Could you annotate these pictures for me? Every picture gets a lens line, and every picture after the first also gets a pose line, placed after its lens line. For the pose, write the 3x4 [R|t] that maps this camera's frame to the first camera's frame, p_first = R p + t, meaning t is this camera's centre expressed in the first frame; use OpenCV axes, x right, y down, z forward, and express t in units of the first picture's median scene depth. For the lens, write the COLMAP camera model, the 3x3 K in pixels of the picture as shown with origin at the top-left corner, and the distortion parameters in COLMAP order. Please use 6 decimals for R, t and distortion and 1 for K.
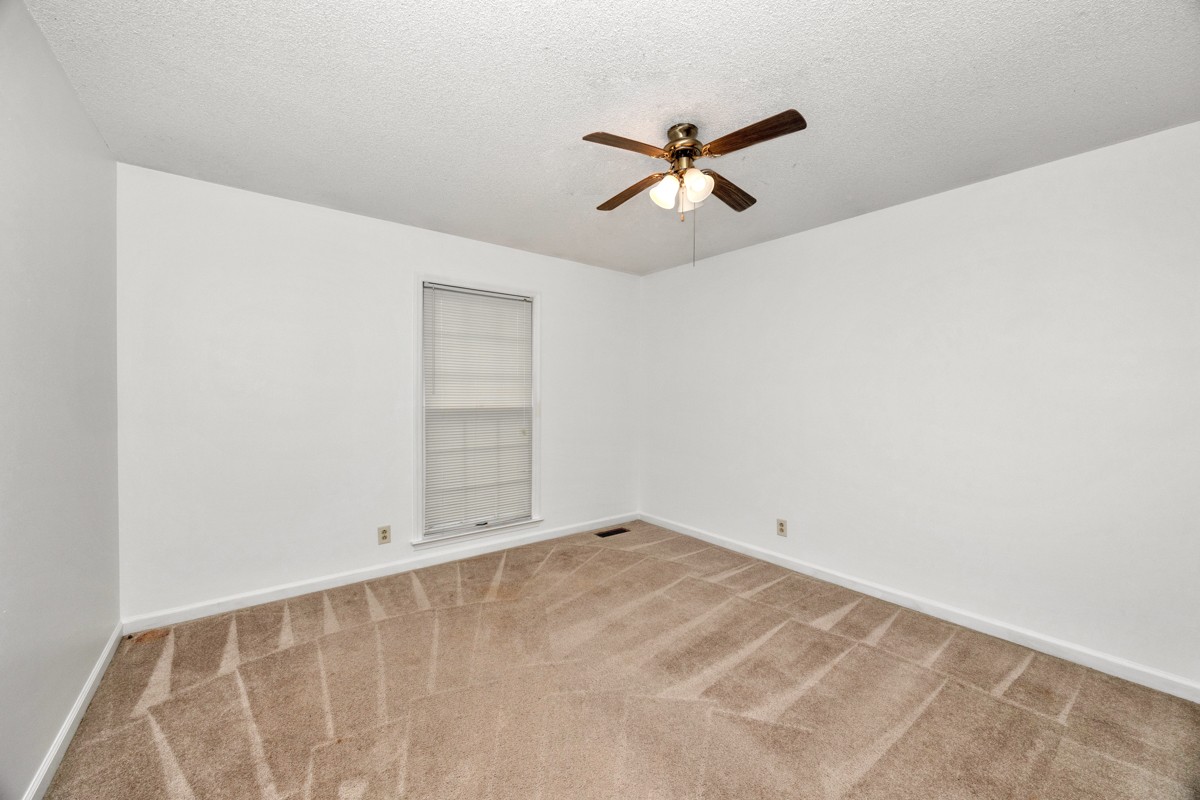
lens RADIAL K [[464.3, 0, 593.8], [0, 464.3, 401.9], [0, 0, 1]] dist [0.002082, 0.000224]
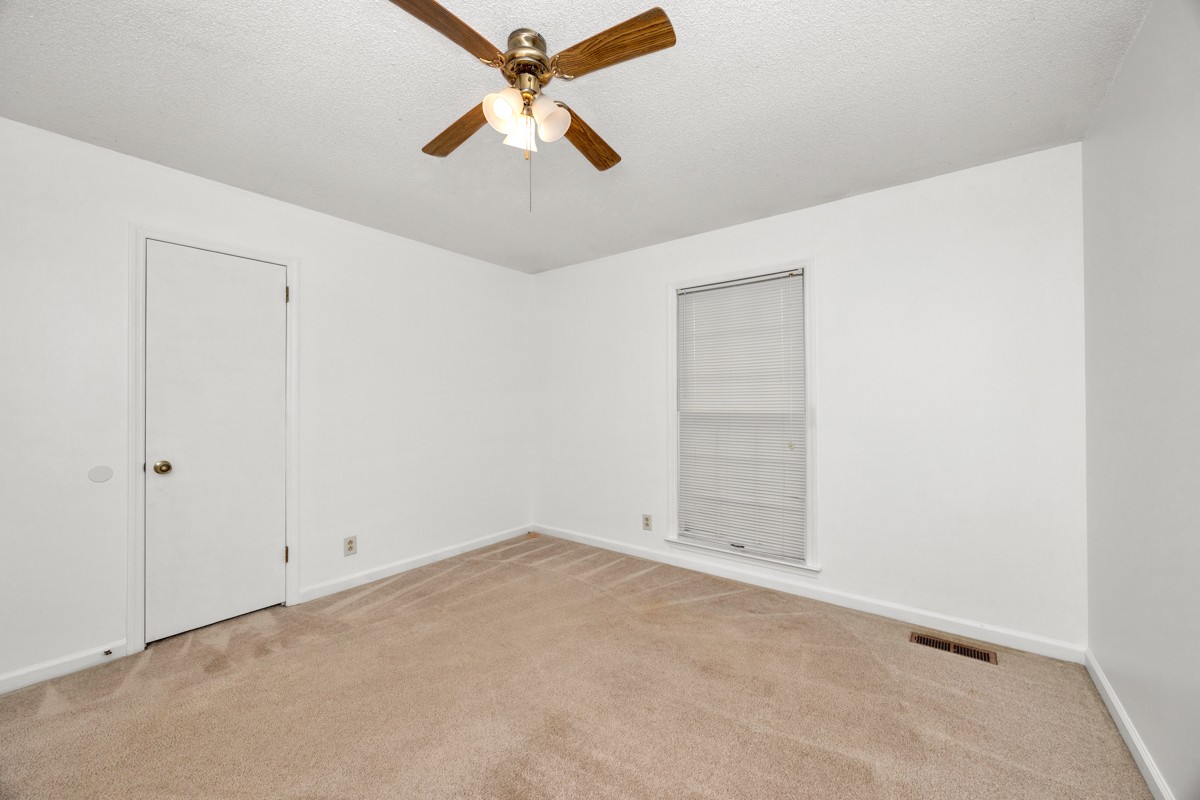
lens RADIAL K [[464.3, 0, 593.2], [0, 464.3, 399.1], [0, 0, 1]] dist [0.002082, 0.000224]
pose [[0.232889, -0.013812, -0.972405, 0.575791], [-0.012738, 0.999770, -0.017251, 0.006296], [0.972420, 0.016405, 0.232660, 0.555669]]
